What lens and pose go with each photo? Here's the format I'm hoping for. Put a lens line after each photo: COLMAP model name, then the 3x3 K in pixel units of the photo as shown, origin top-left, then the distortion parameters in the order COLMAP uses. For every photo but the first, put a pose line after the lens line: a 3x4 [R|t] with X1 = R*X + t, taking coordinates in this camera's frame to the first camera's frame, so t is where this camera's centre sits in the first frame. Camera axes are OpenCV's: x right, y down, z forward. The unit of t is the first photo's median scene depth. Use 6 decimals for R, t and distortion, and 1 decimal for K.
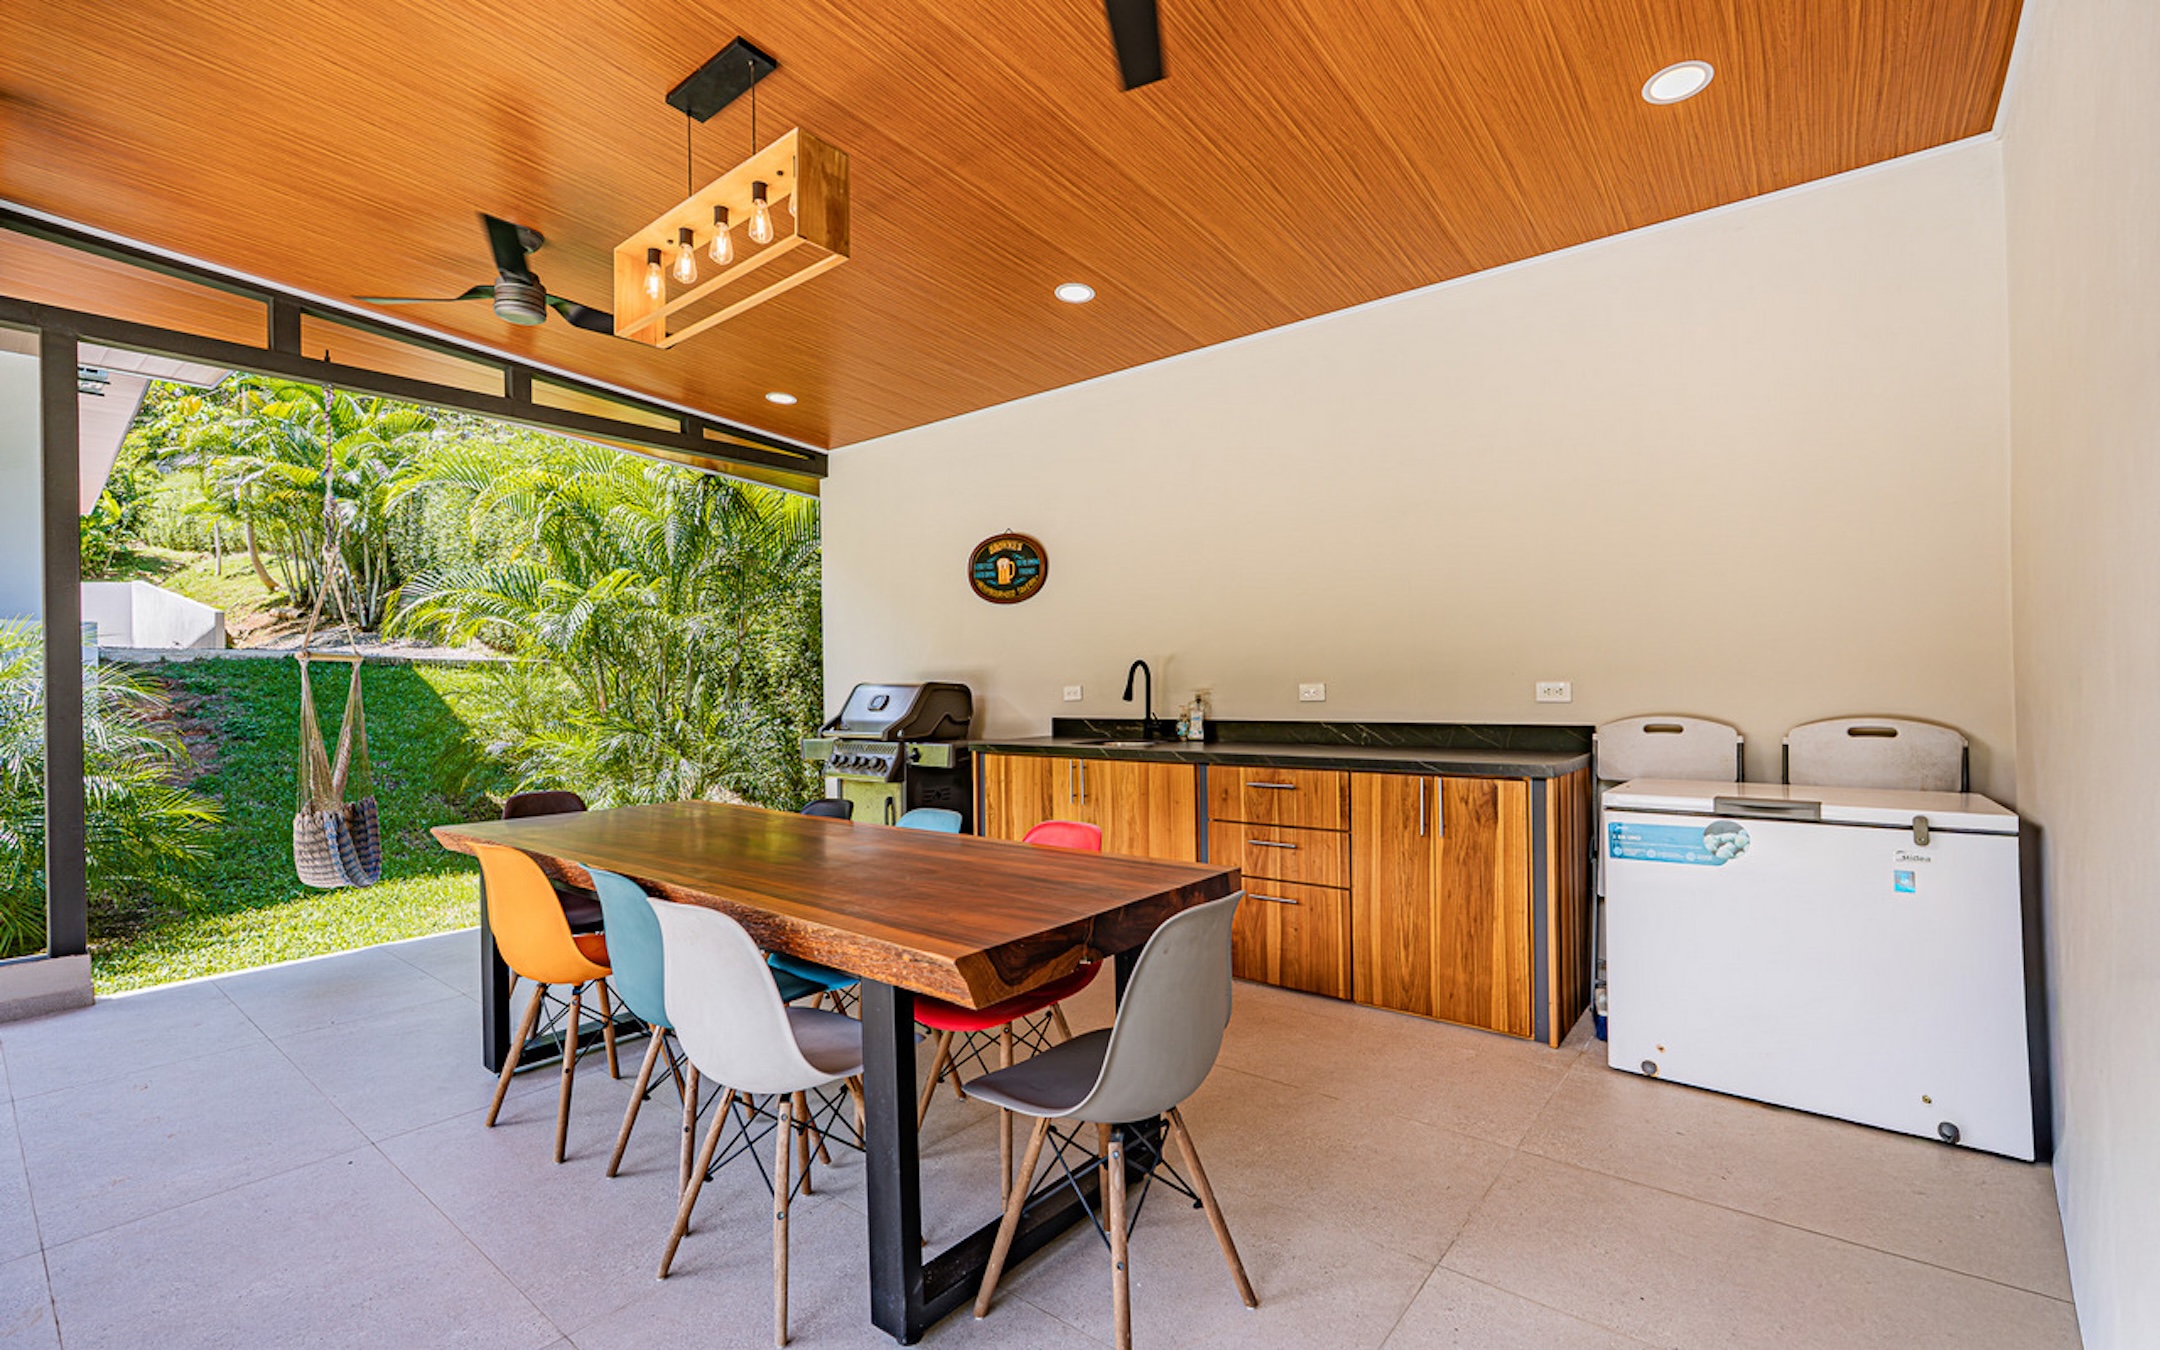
lens RADIAL K [[923.4, 0, 1075.4], [0, 923.4, 683.0], [0, 0, 1]] dist [0.001406, 0.000618]
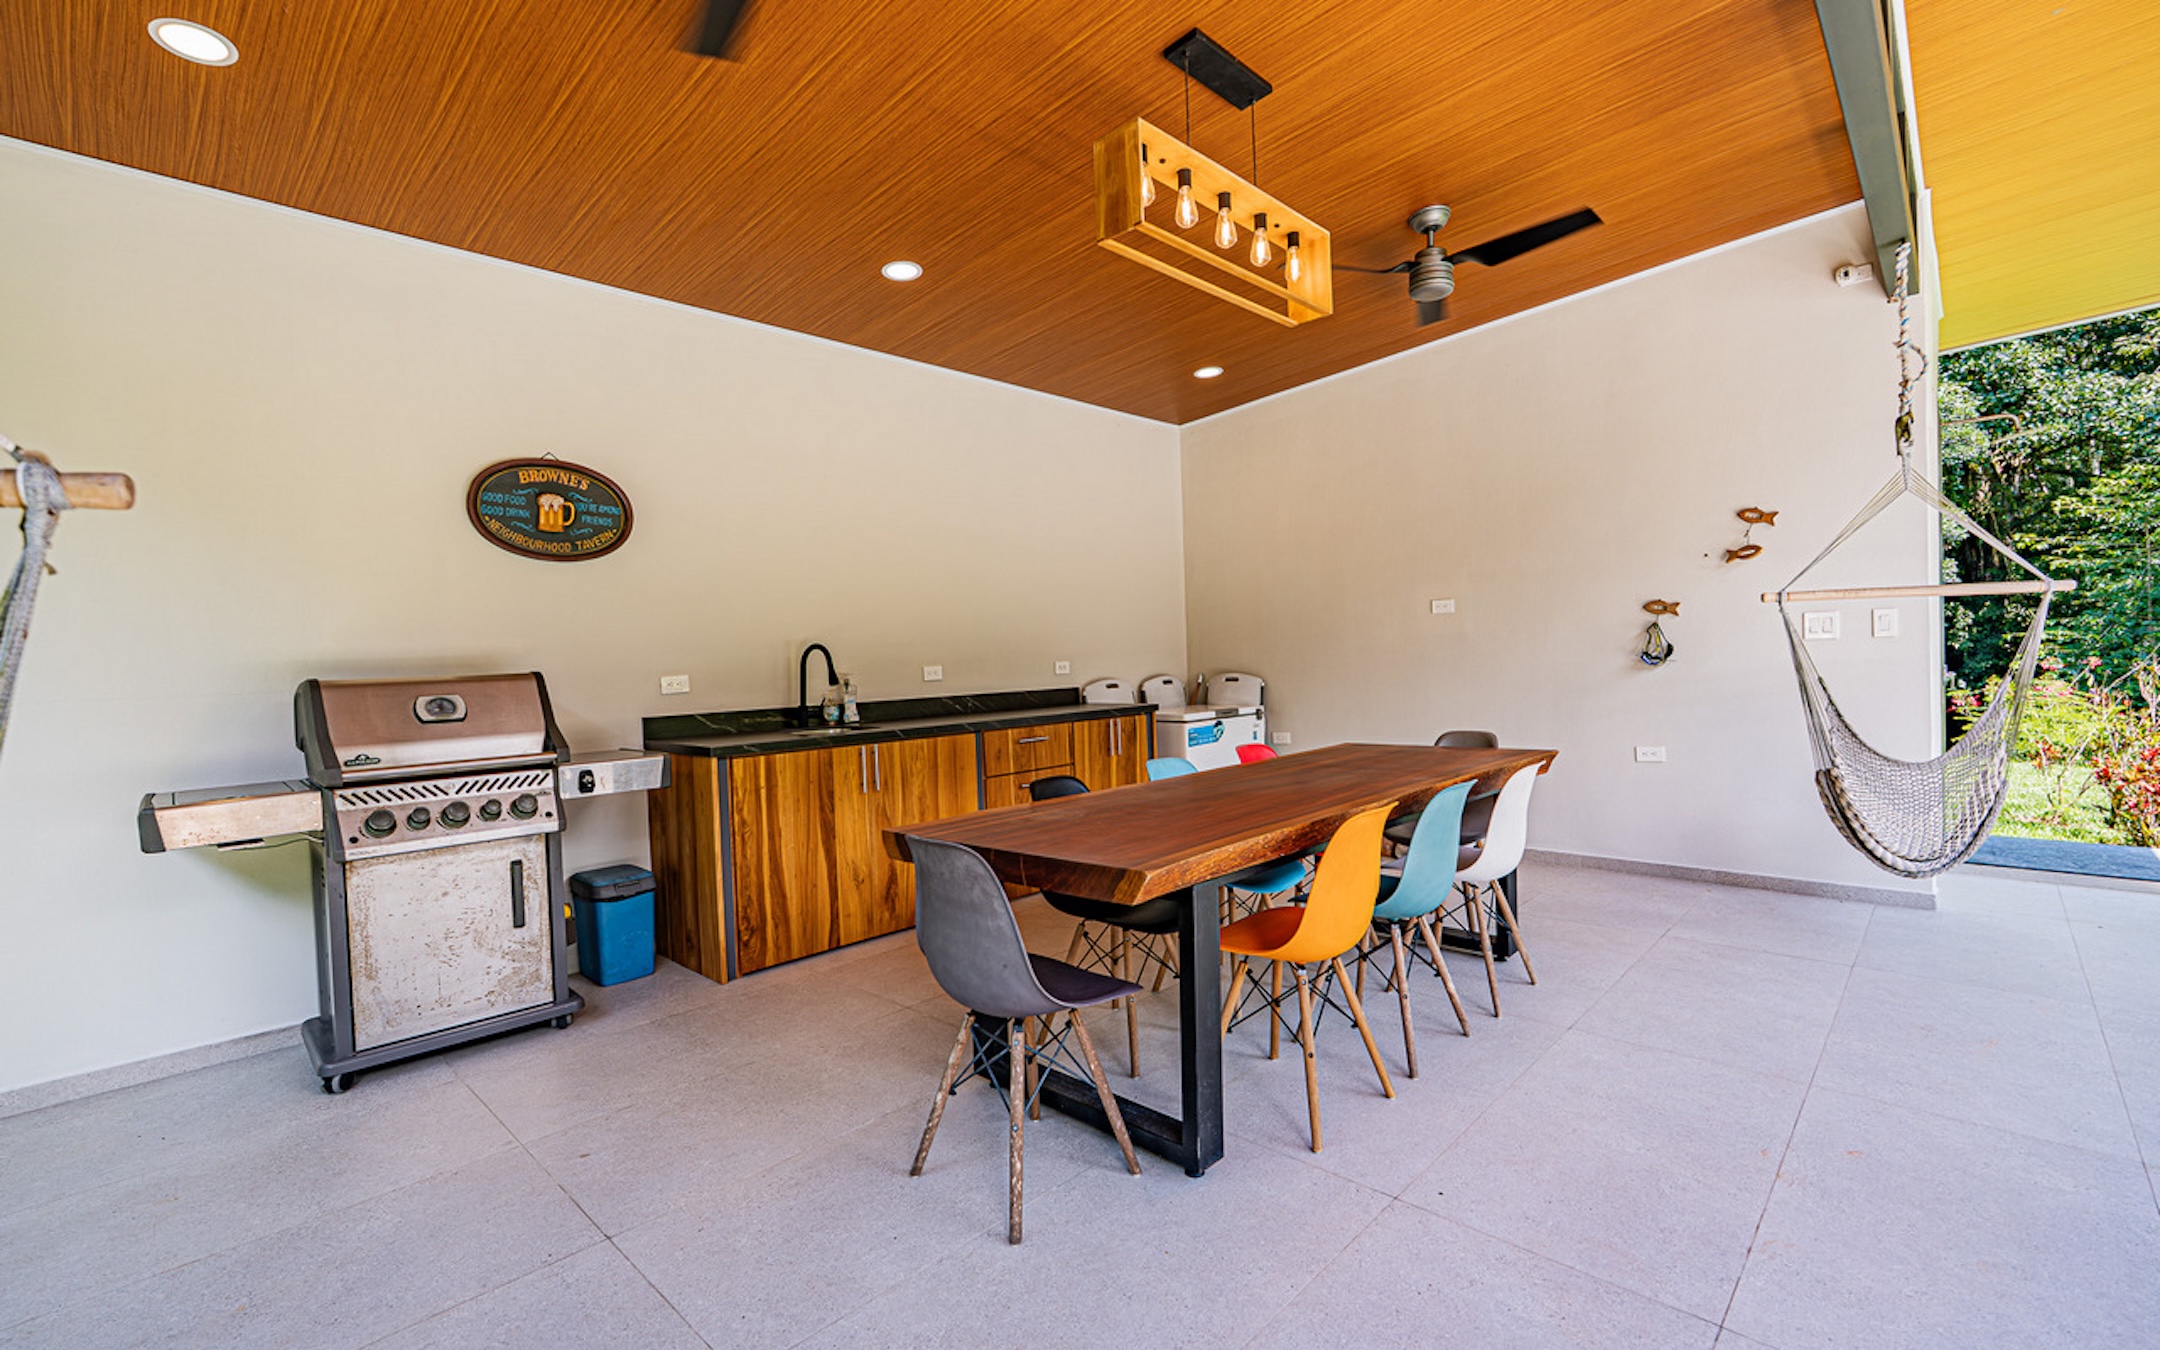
lens RADIAL K [[923.4, 0, 1075.4], [0, 923.4, 683.0], [0, 0, 1]] dist [0.001406, 0.000618]
pose [[0.105158, -0.017481, 0.994302, -0.841400], [0.031941, 0.999389, 0.014192, 0.010616], [-0.993942, 0.030267, 0.105653, 0.622601]]
